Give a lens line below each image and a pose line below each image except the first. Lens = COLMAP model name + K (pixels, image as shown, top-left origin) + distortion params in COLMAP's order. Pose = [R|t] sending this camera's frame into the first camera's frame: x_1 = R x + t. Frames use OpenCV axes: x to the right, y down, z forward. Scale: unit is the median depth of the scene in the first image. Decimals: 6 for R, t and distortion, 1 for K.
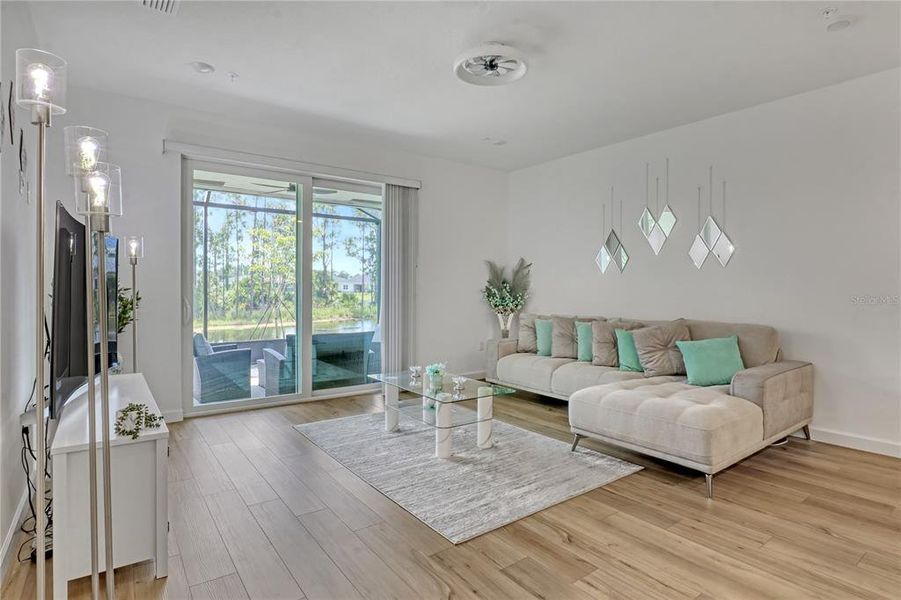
lens RADIAL K [[467.8, 0, 452.2], [0, 467.8, 295.5], [0, 0, 1]] dist [-0.027863, 0.004413]
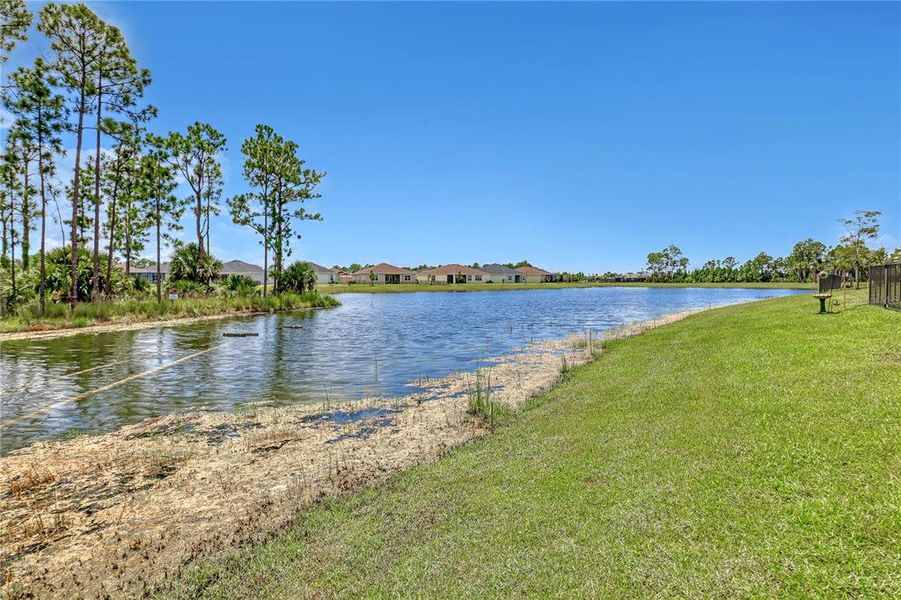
lens RADIAL K [[467.8, 0, 455.1], [0, 467.8, 286.2], [0, 0, 1]] dist [-0.027863, 0.004413]
pose [[0.957718, -0.015745, 0.287276, -1.417198], [0.018273, 0.999814, -0.006121, 0.222216], [-0.287126, 0.011112, 0.957828, 3.191254]]
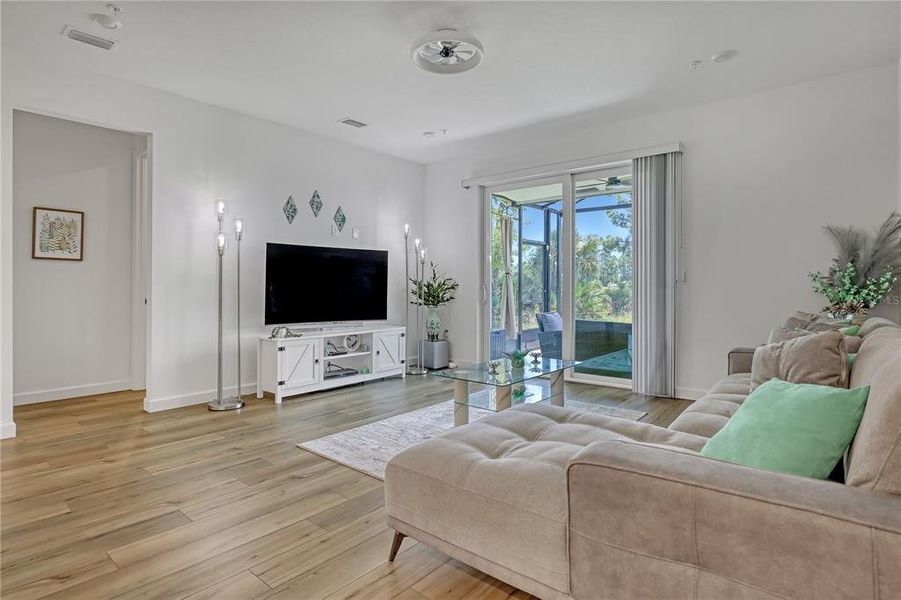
lens RADIAL K [[467.8, 0, 468.7], [0, 467.8, 287.1], [0, 0, 1]] dist [-0.027863, 0.004413]
pose [[0.250469, -0.000220, -0.968125, 0.645644], [-0.014028, 0.999894, -0.003857, 0.014490], [0.968023, 0.014547, 0.250439, 0.475851]]
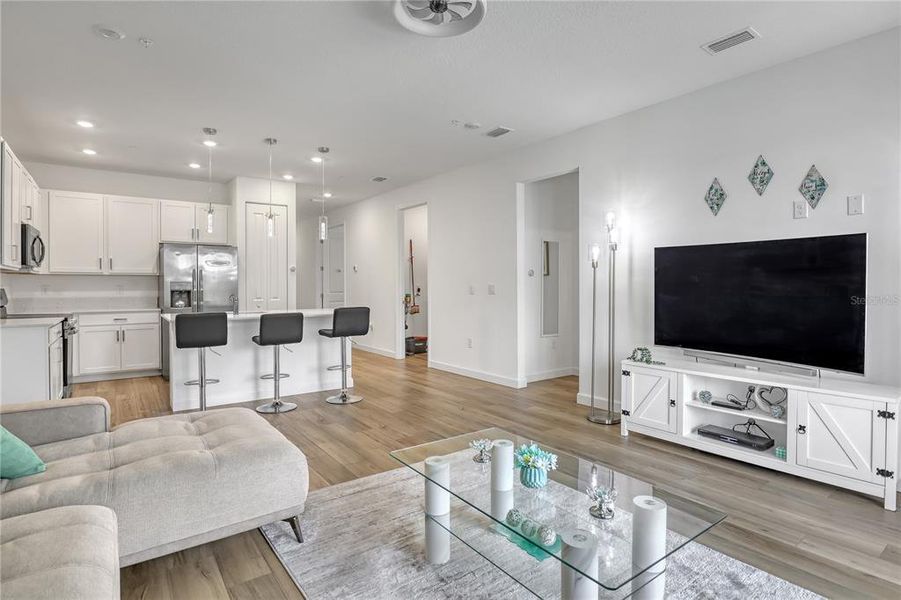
lens RADIAL K [[467.8, 0, 446.0], [0, 467.8, 286.6], [0, 0, 1]] dist [-0.027863, 0.004413]
pose [[-0.999852, -0.002674, 0.016980, 0.029533], [-0.002396, 0.999863, 0.016379, -0.016326], [-0.017022, 0.016335, -0.999722, 1.068661]]
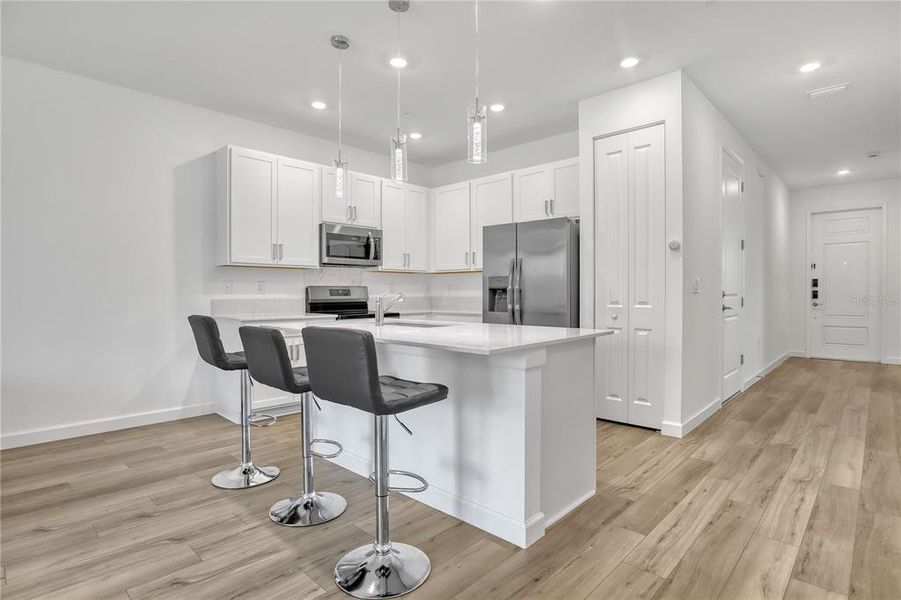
lens RADIAL K [[467.8, 0, 455.7], [0, 467.8, 297.2], [0, 0, 1]] dist [-0.027863, 0.004413]
pose [[-0.180891, -0.014588, 0.983395, -0.106236], [0.014884, 0.999735, 0.017568, 0.014111], [-0.983391, 0.017815, -0.180626, 0.140275]]
